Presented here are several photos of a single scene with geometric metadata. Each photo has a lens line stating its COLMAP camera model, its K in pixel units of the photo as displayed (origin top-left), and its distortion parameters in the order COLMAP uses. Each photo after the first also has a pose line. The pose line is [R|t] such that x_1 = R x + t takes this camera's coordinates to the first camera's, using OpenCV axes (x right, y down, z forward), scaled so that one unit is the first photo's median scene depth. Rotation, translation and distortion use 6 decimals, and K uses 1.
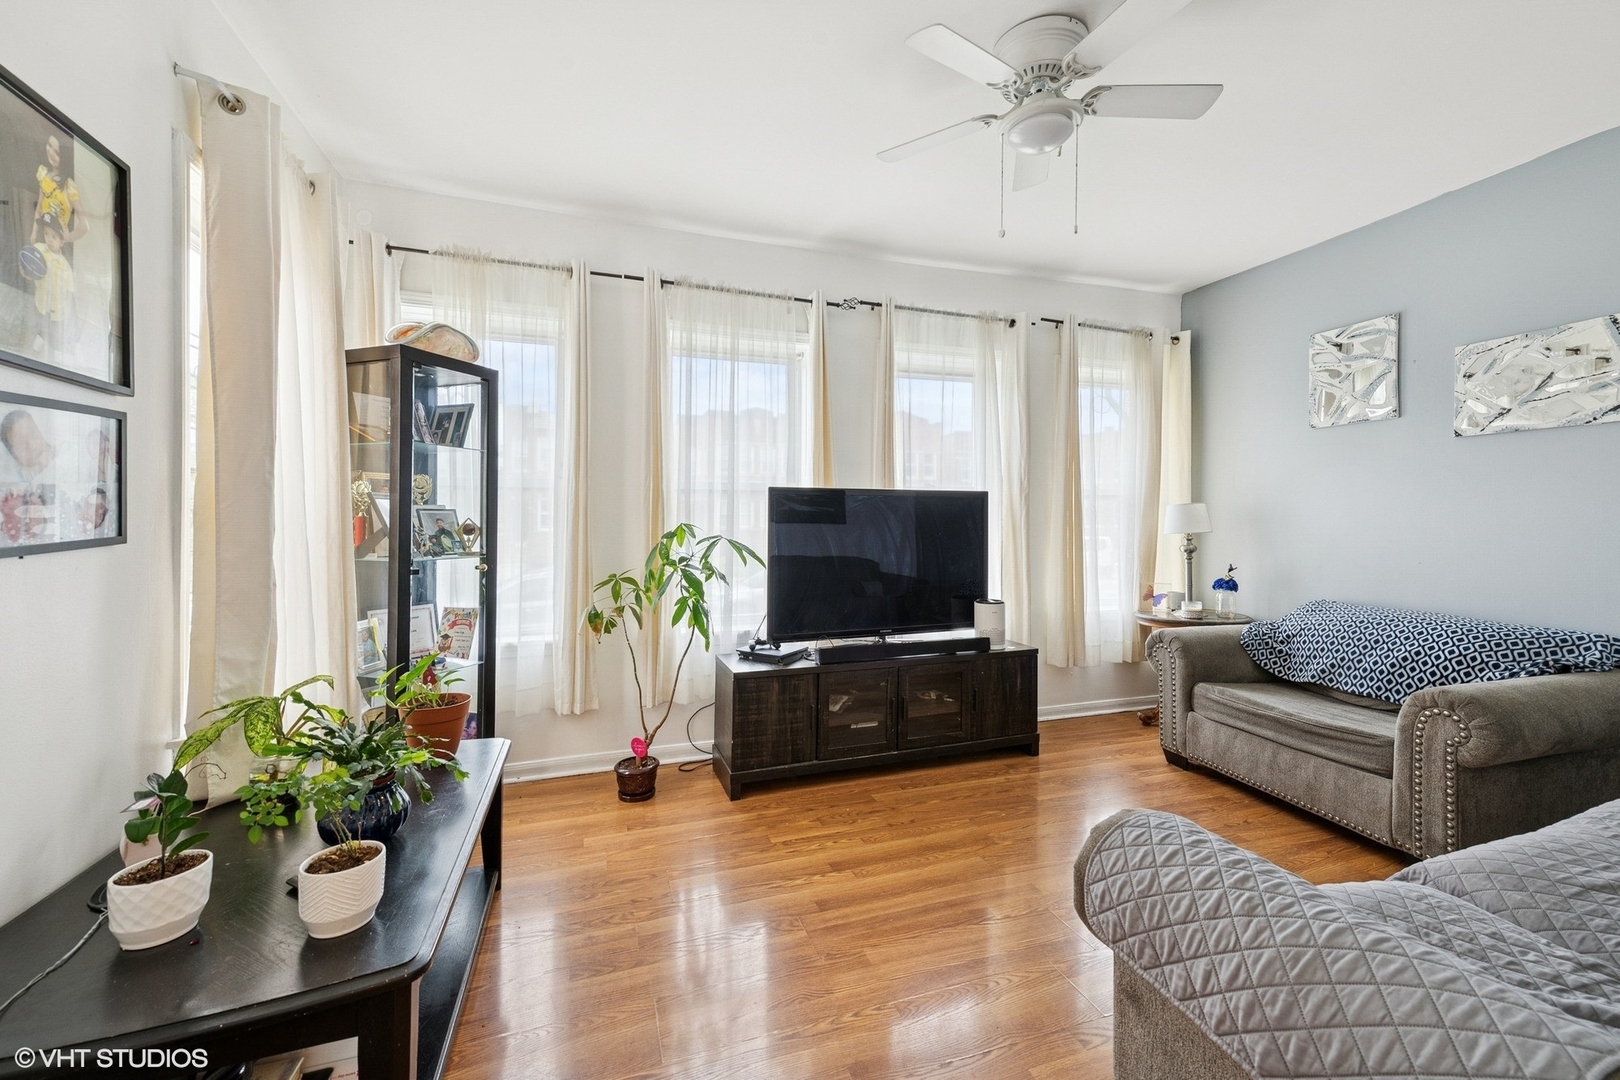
lens RADIAL K [[624.5, 0, 798.9], [0, 624.5, 526.5], [0, 0, 1]] dist [-0.005993, -0.001008]
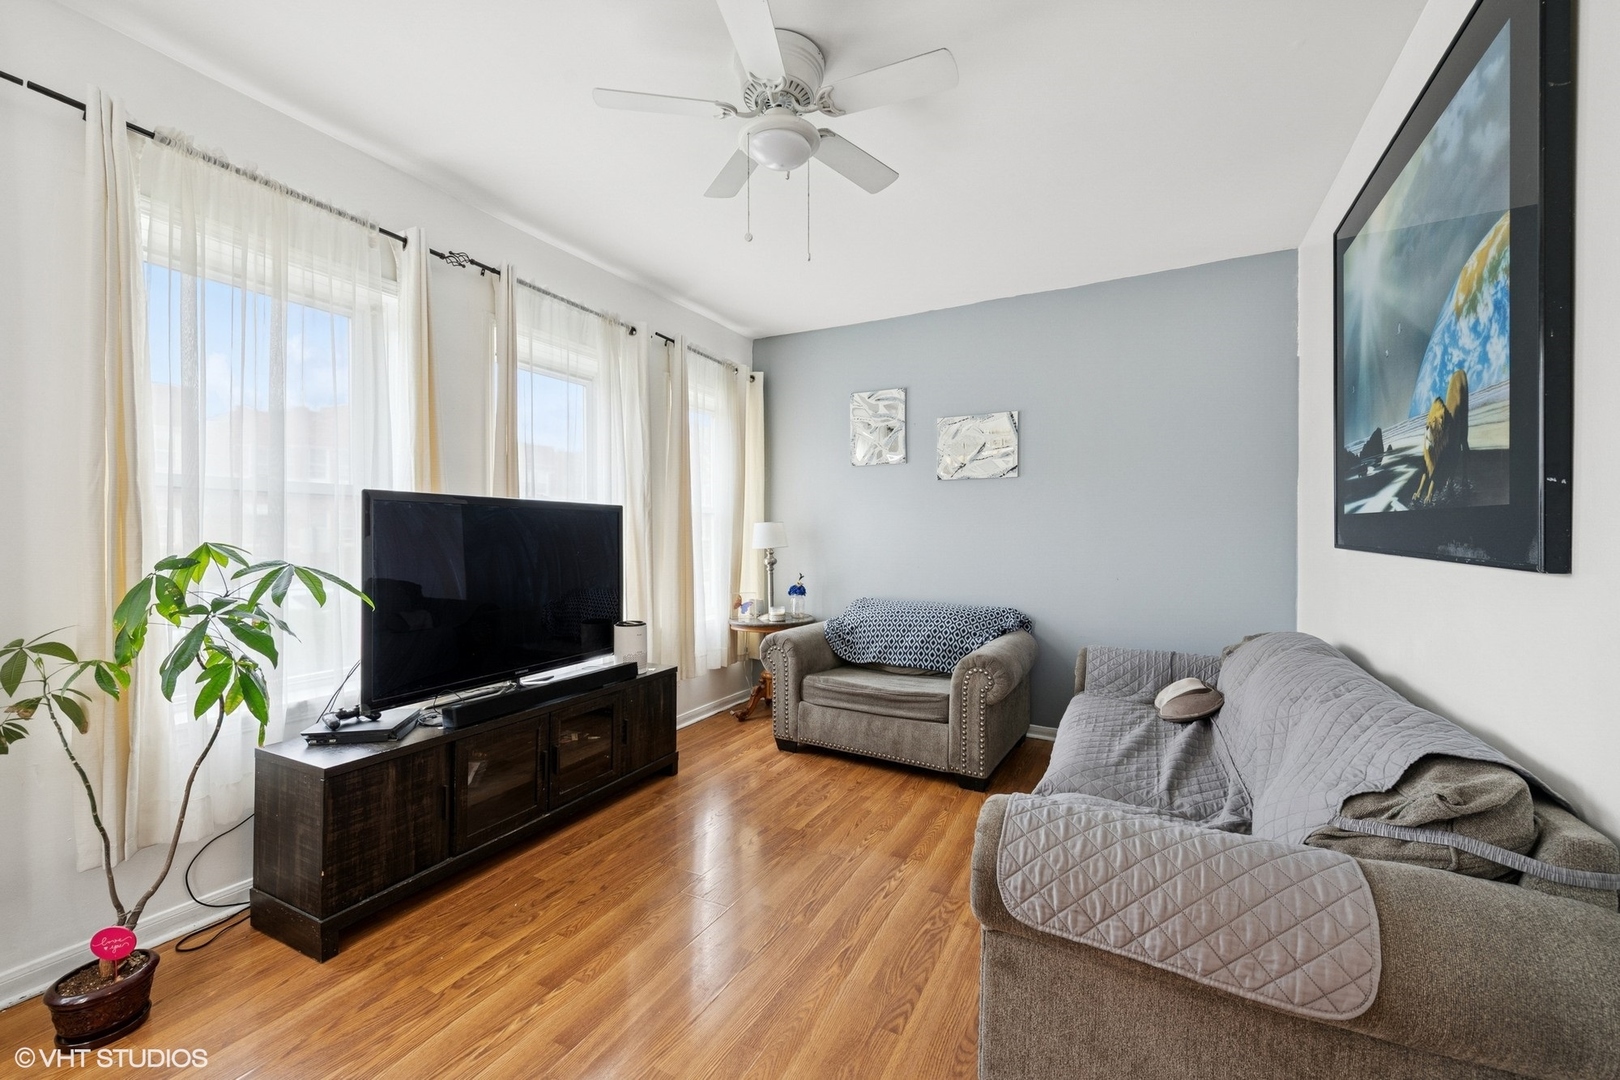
lens RADIAL K [[624.5, 0, 814.3], [0, 624.5, 546.9], [0, 0, 1]] dist [-0.005993, -0.001008]
pose [[0.718275, -0.011698, 0.695661, -0.169423], [0.005844, 0.999925, 0.010781, -0.004534], [-0.695735, -0.003679, 0.718289, 0.151836]]
